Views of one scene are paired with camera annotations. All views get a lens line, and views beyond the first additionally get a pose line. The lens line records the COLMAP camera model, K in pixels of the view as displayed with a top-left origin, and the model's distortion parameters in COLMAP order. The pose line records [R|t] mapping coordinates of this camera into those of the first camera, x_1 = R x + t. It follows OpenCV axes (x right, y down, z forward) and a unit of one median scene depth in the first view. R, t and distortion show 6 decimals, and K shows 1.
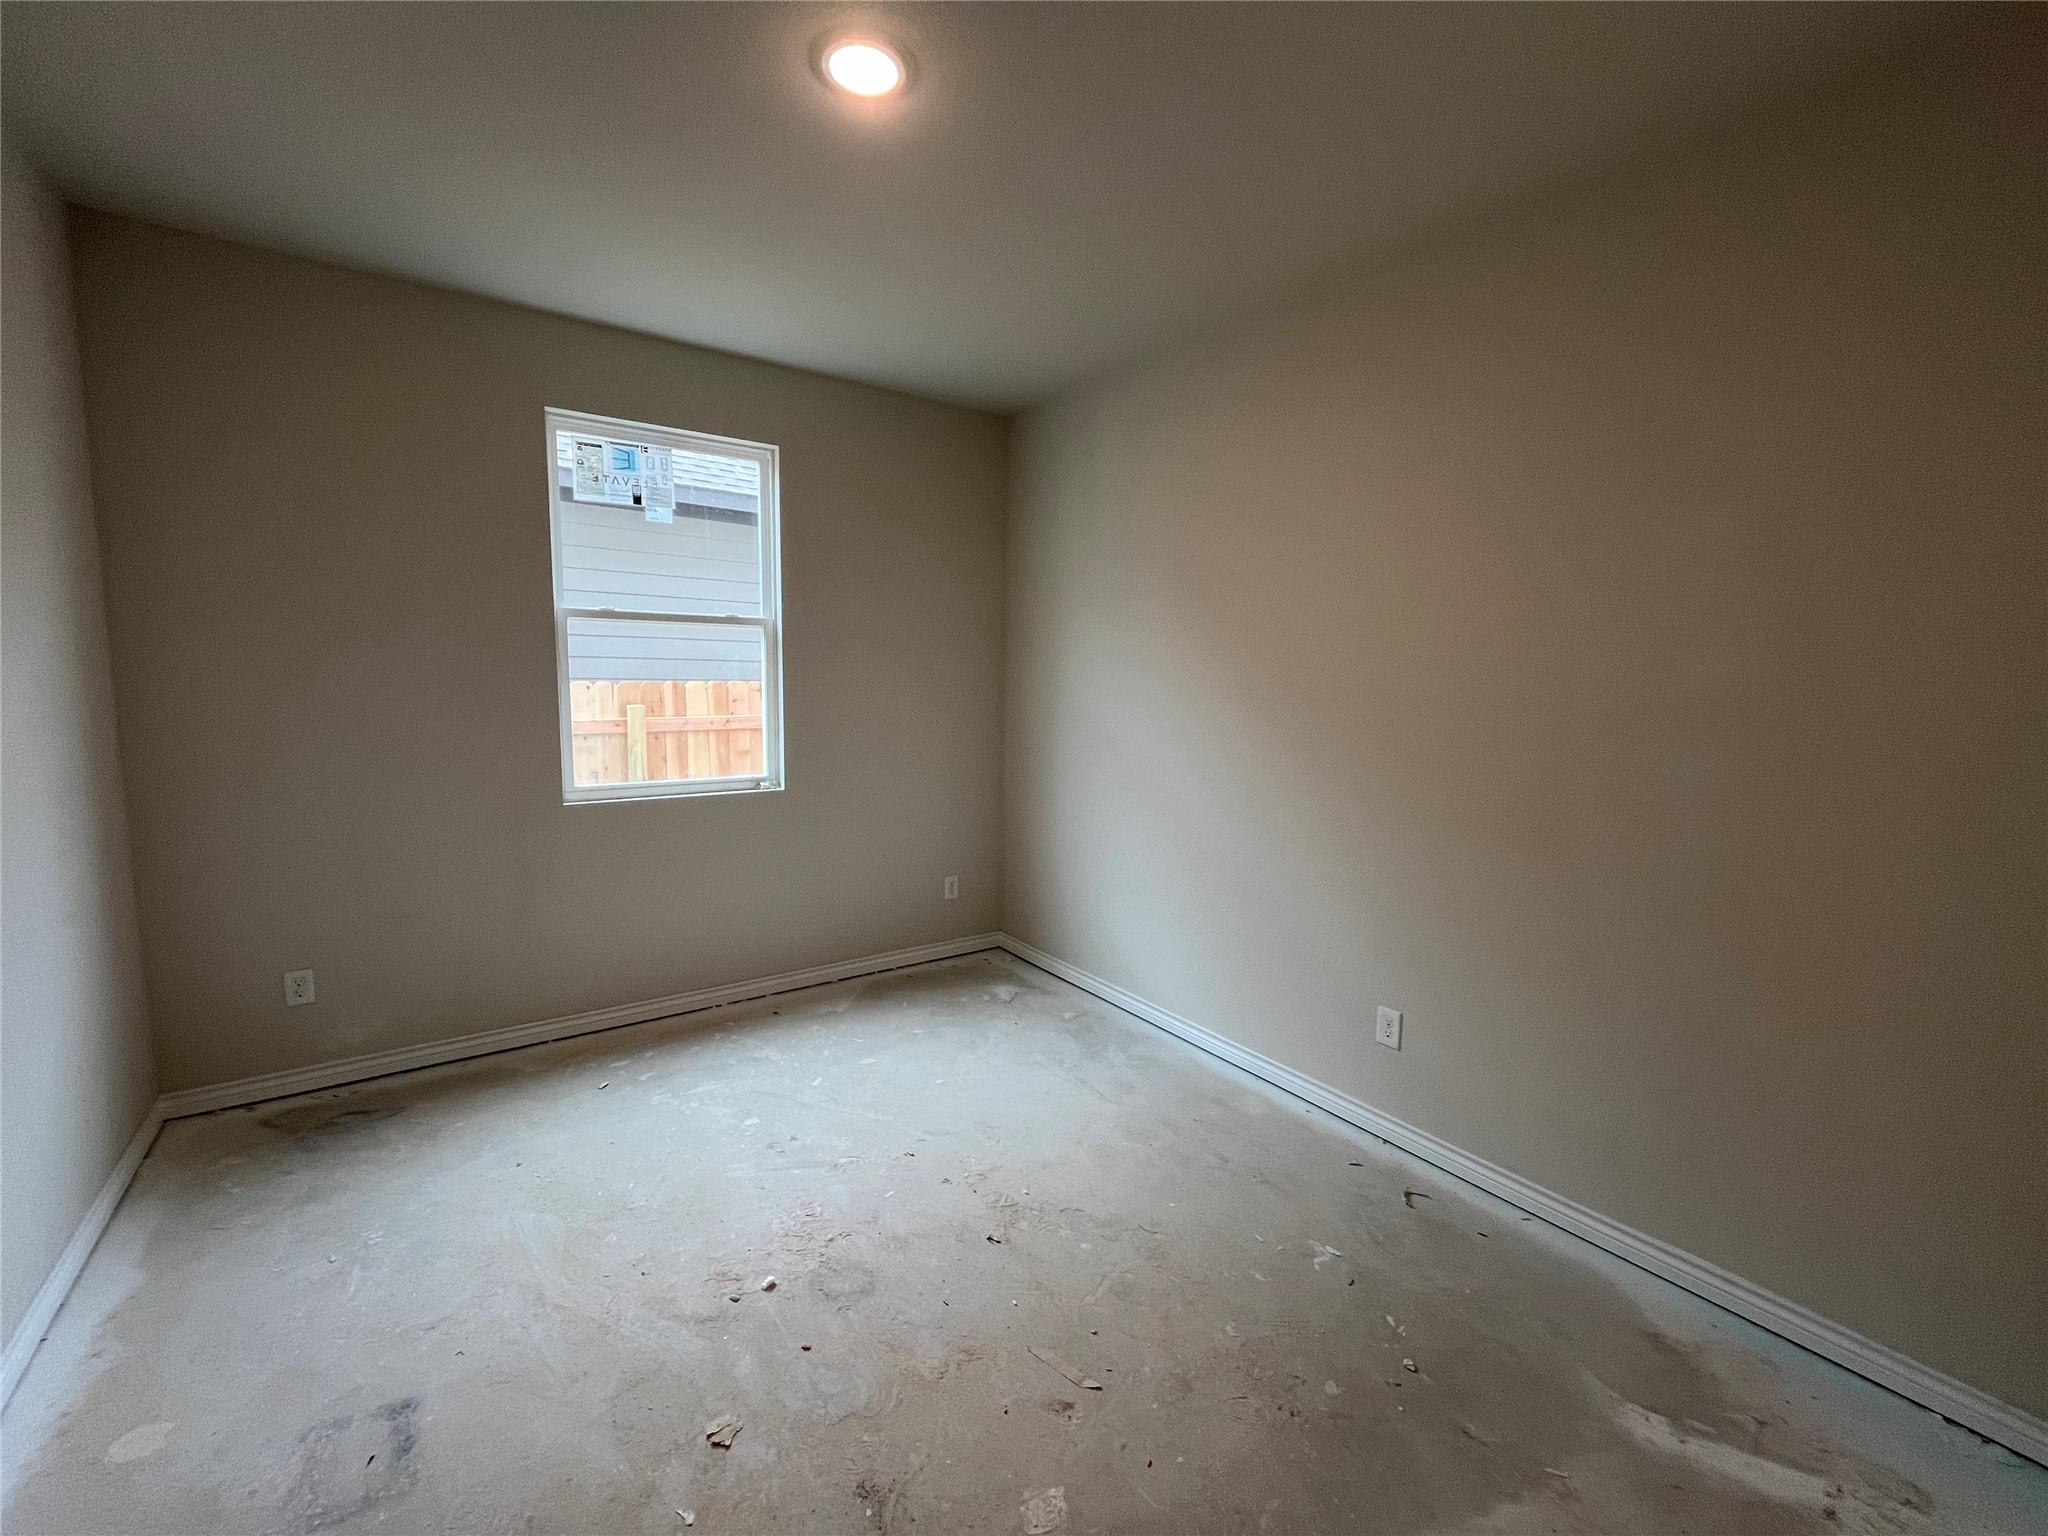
lens RADIAL K [[836.2, 0, 1019.8], [0, 836.2, 769.4], [0, 0, 1]] dist [-0.002944, -0.000554]
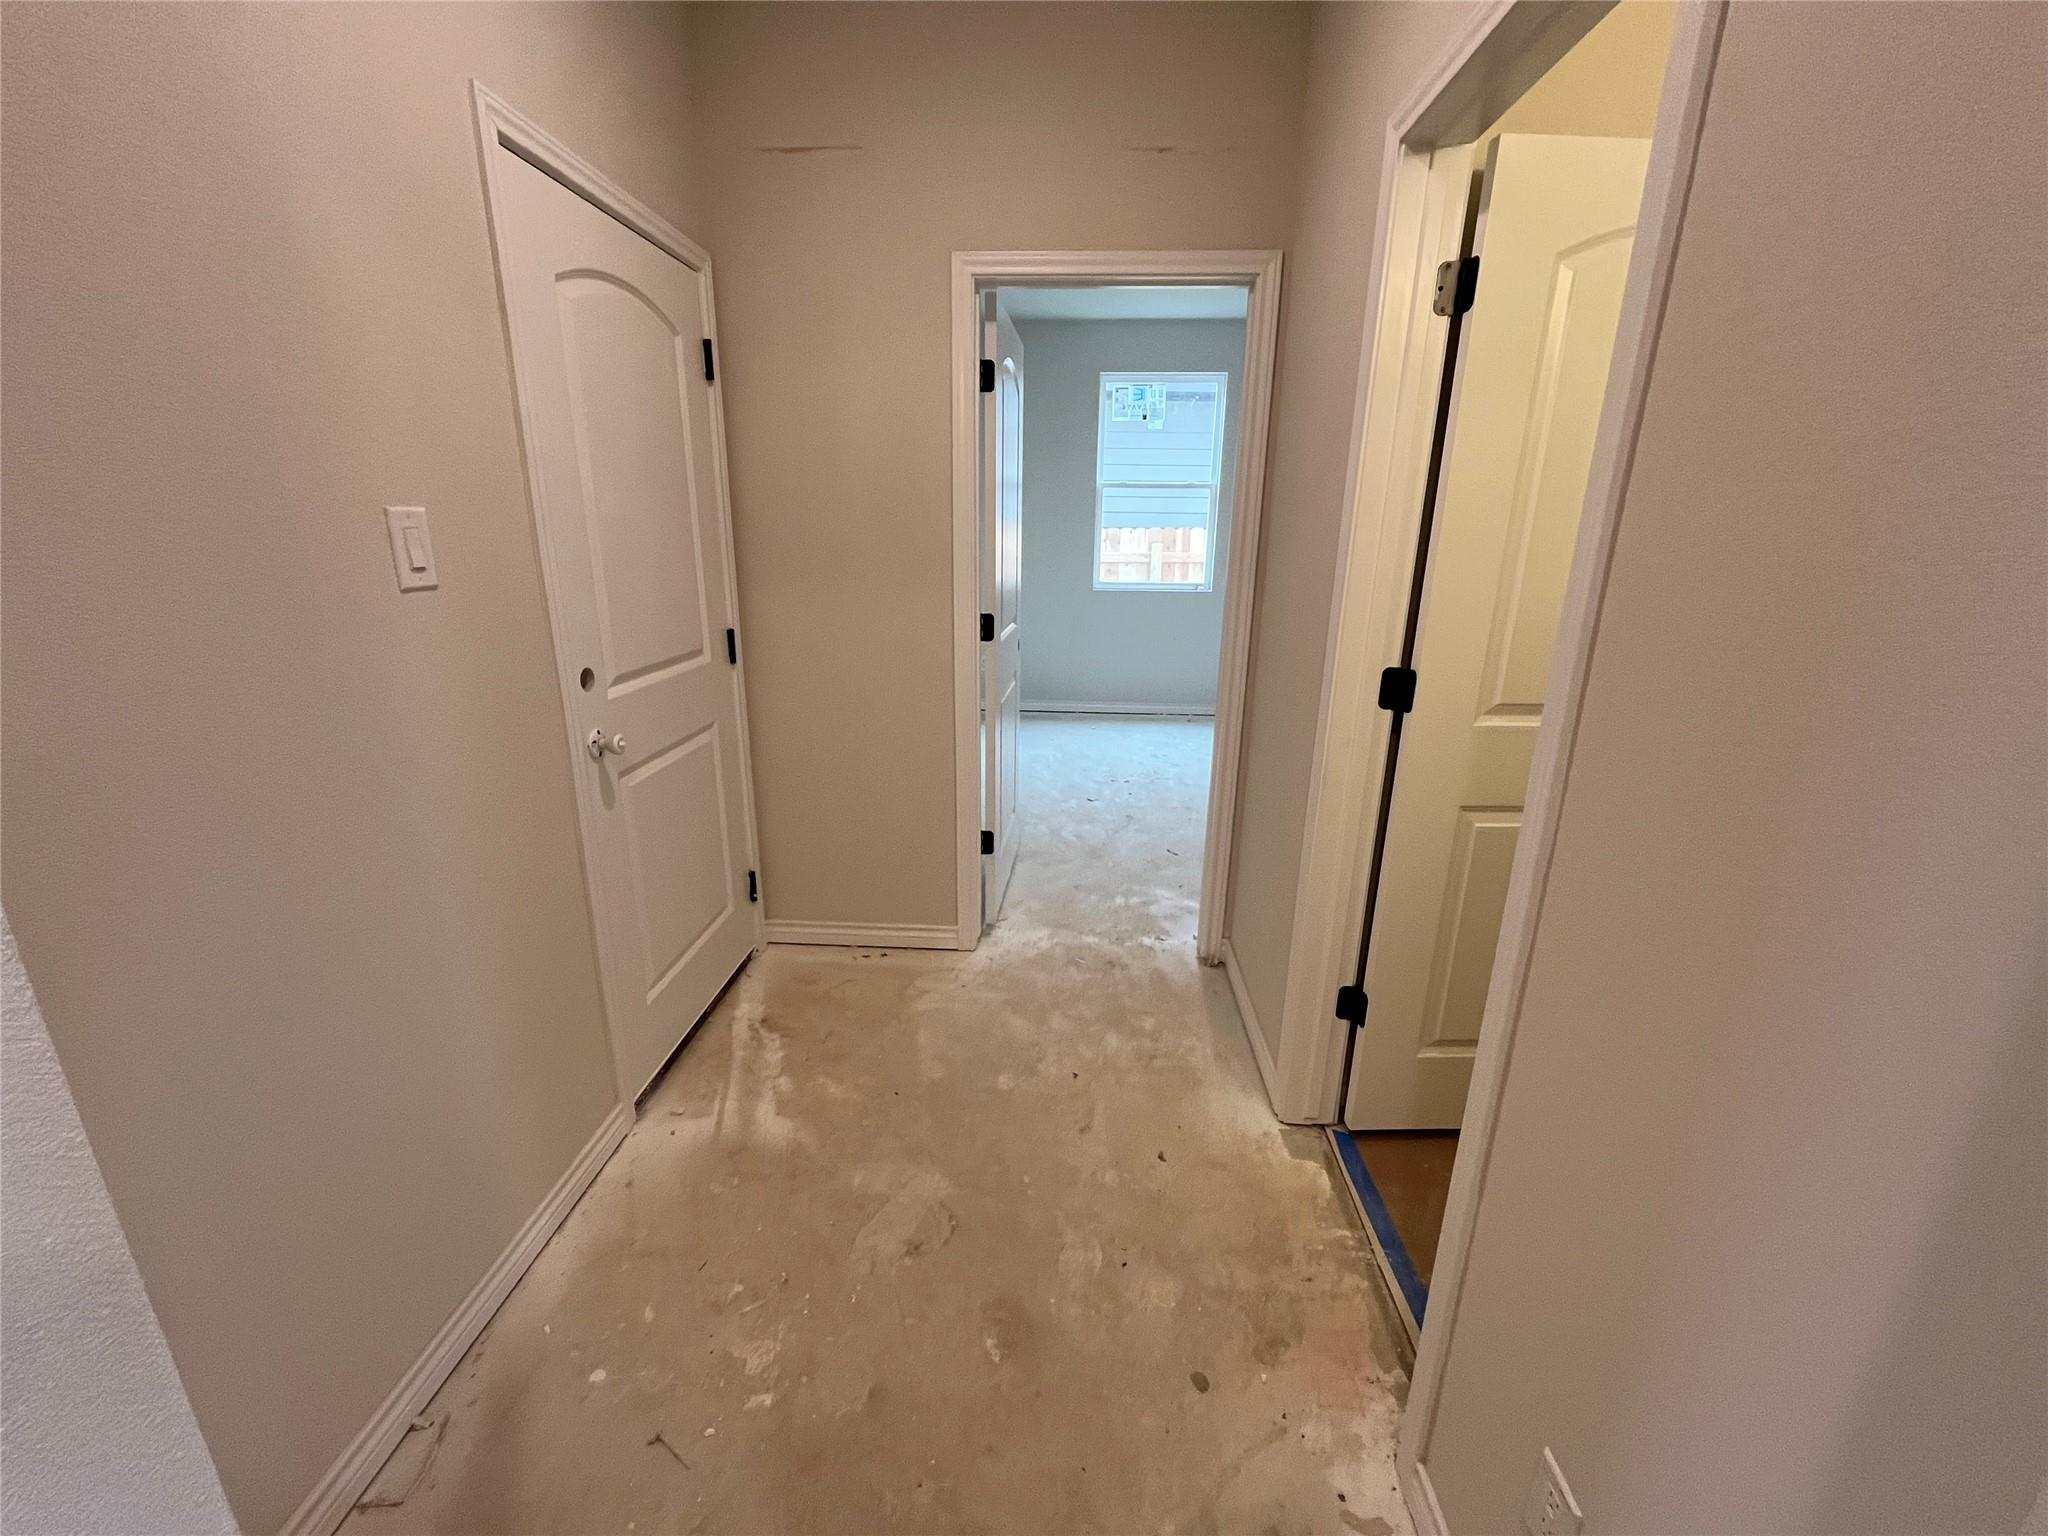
lens RADIAL K [[836.2, 0, 1019.8], [0, 836.2, 769.4], [0, 0, 1]] dist [-0.002944, -0.000554]
pose [[0.776629, 0.166160, -0.607650, 0.496349], [-0.068636, 0.981164, 0.180573, 0.099541], [0.626208, -0.098532, 0.773405, -0.560238]]
